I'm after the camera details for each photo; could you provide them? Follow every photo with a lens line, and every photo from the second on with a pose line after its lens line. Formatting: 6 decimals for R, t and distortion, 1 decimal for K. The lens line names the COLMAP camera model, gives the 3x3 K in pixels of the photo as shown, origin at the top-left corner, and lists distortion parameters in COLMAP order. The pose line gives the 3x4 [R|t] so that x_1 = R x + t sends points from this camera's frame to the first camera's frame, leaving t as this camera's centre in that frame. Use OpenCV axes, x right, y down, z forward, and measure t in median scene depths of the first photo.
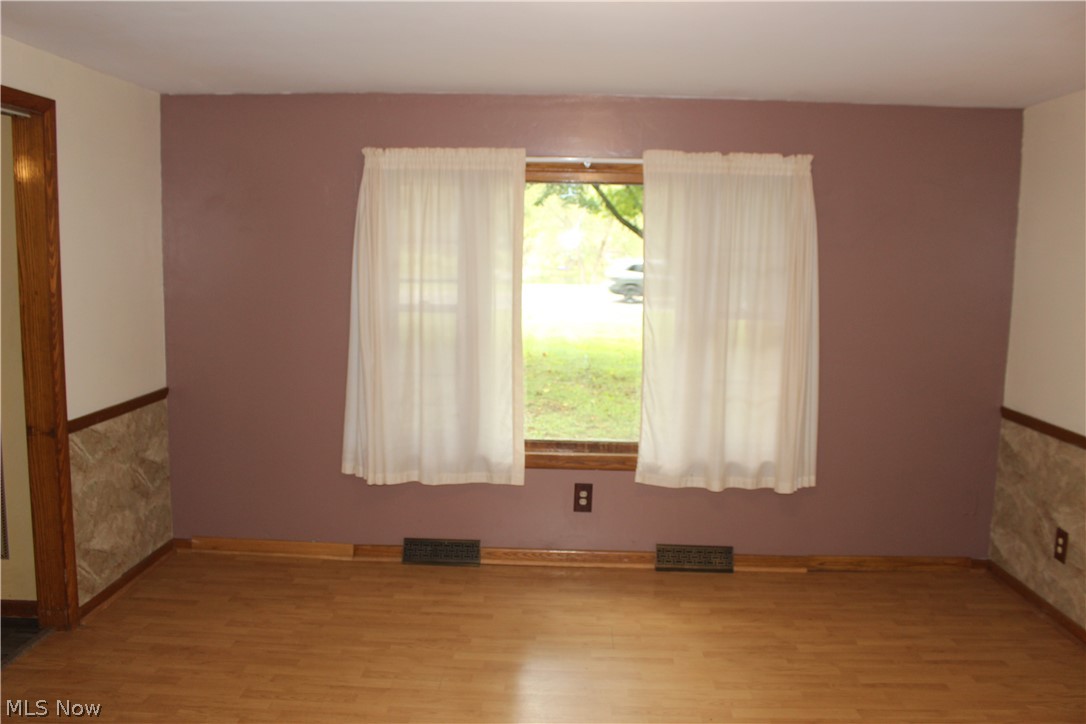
lens RADIAL K [[911.9, 0, 540.5], [0, 911.9, 363.9], [0, 0, 1]] dist [-0.100575, 0.051936]
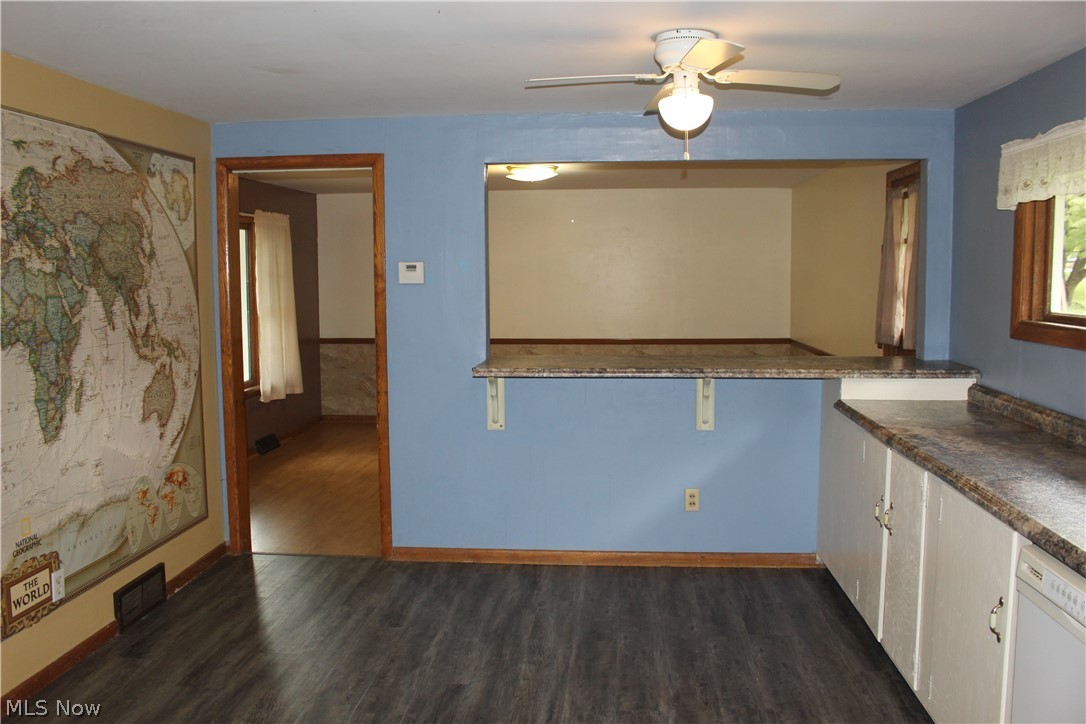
lens RADIAL K [[911.9, 0, 543.3], [0, 911.9, 362.1], [0, 0, 1]] dist [-0.100575, 0.051936]
pose [[0.035467, -0.116747, 0.992528, -1.596540], [0.132507, 0.984934, 0.111119, -0.064020], [-0.990547, 0.127575, 0.050403, 0.389532]]
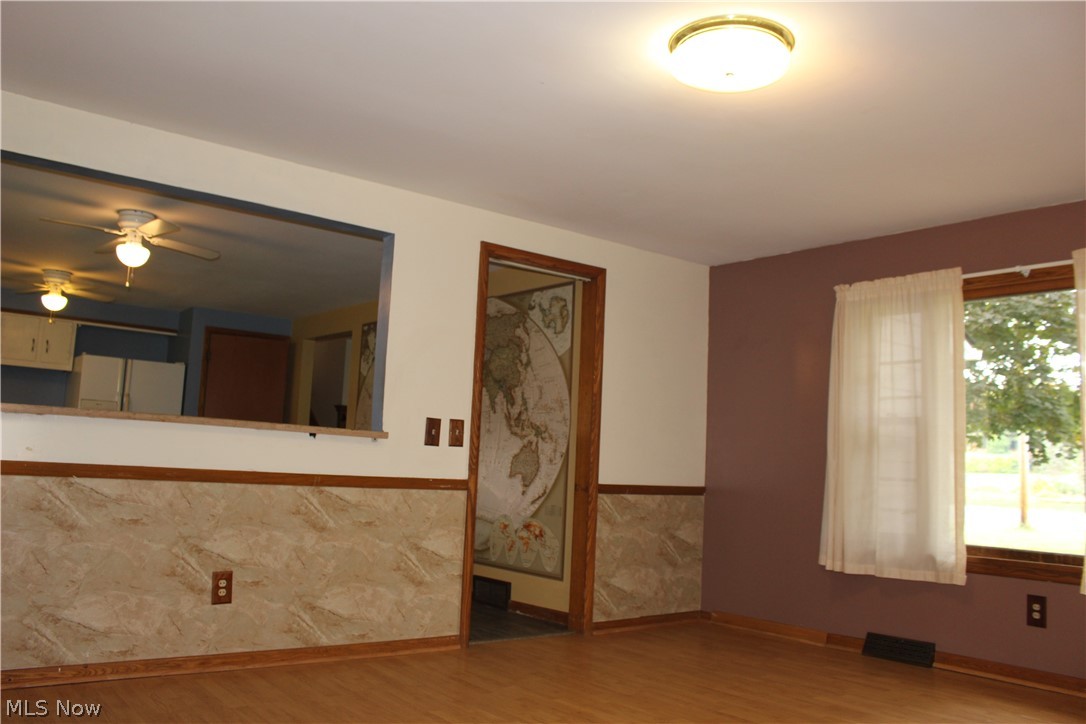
lens RADIAL K [[911.9, 0, 544.9], [0, 911.9, 362.0], [0, 0, 1]] dist [-0.100575, 0.051936]
pose [[0.657713, -0.073007, -0.749722, 0.449456], [-0.127217, 0.970229, -0.206085, 0.160062], [0.742448, 0.230922, 0.628845, -0.028752]]
